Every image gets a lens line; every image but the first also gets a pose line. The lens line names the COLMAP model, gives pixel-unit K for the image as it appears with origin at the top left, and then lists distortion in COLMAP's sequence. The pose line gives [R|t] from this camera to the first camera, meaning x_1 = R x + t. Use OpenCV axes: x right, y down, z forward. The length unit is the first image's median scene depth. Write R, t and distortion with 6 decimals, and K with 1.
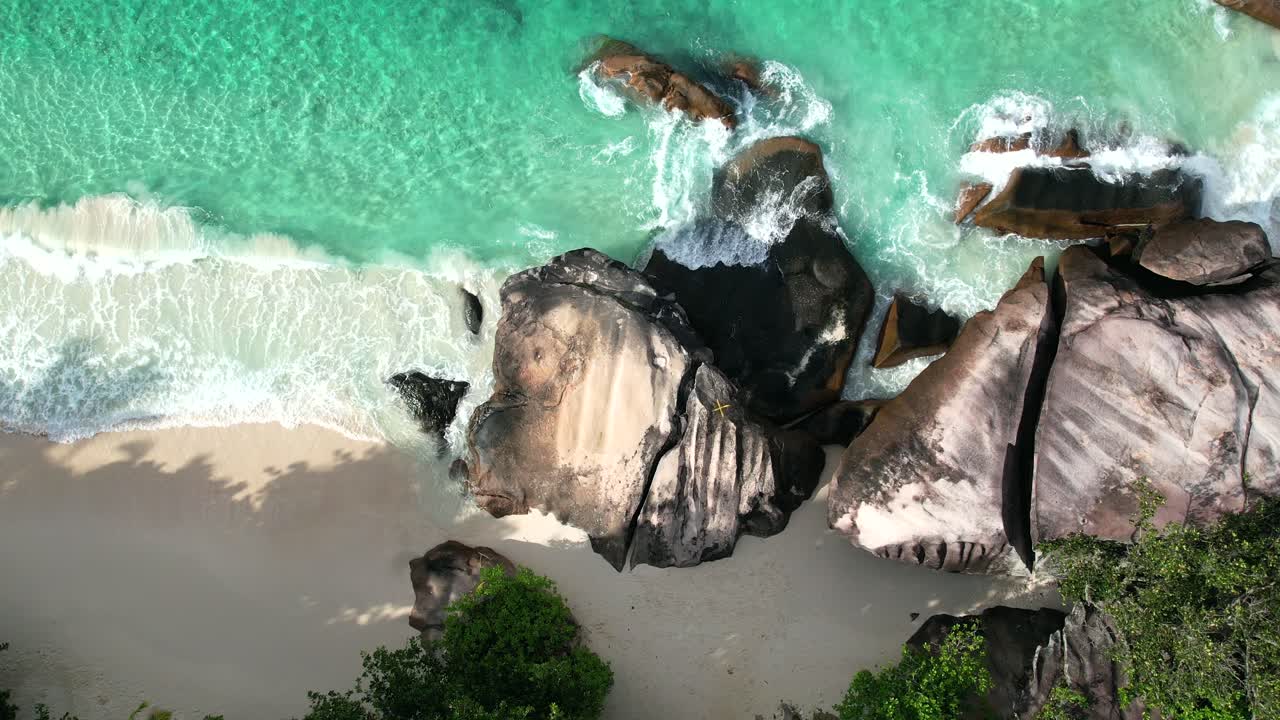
lens RADIAL K [[1411.5, 0, 642.2], [0, 1411.5, 308.7], [0, 0, 1]] dist [-0.060573, -0.011929]
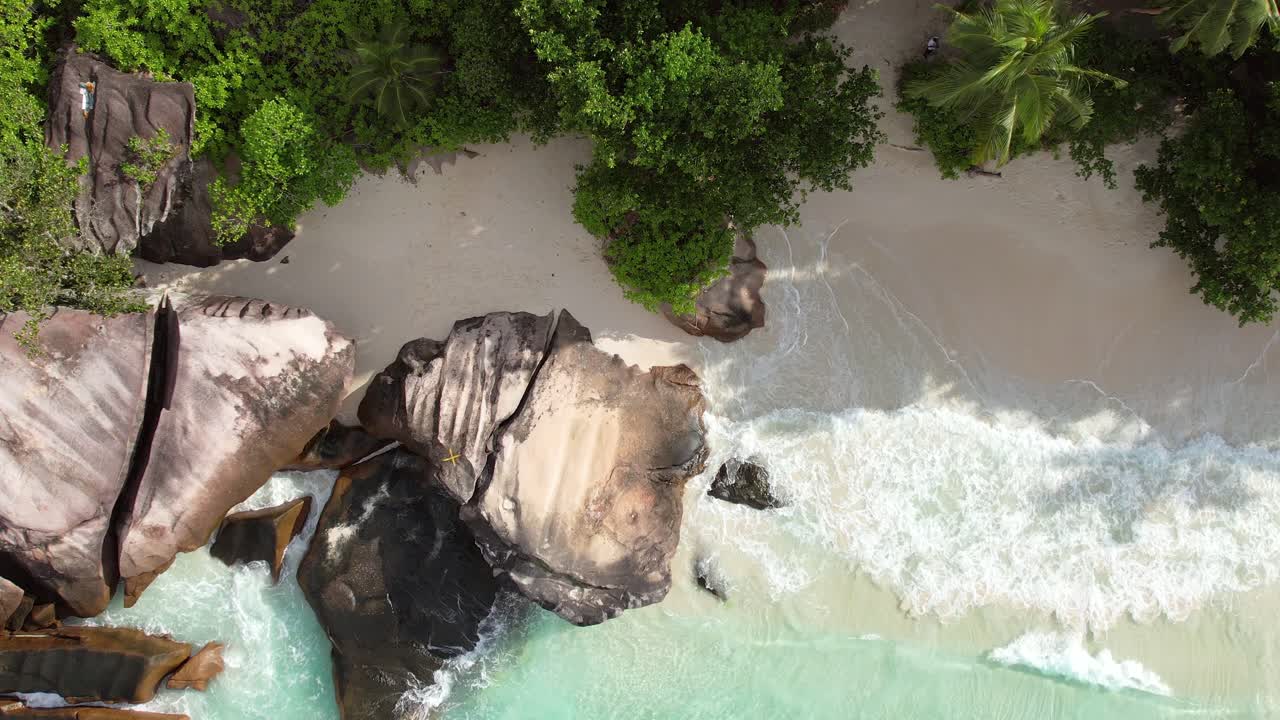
lens RADIAL K [[1411.5, 0, 642.2], [0, 1411.5, 308.7], [0, 0, 1]] dist [-0.060573, -0.011929]
pose [[-0.999616, -0.024644, 0.012635, -0.090265], [0.027124, -0.963281, 0.267122, -0.092301], [0.005588, 0.267363, 0.963580, 0.002120]]
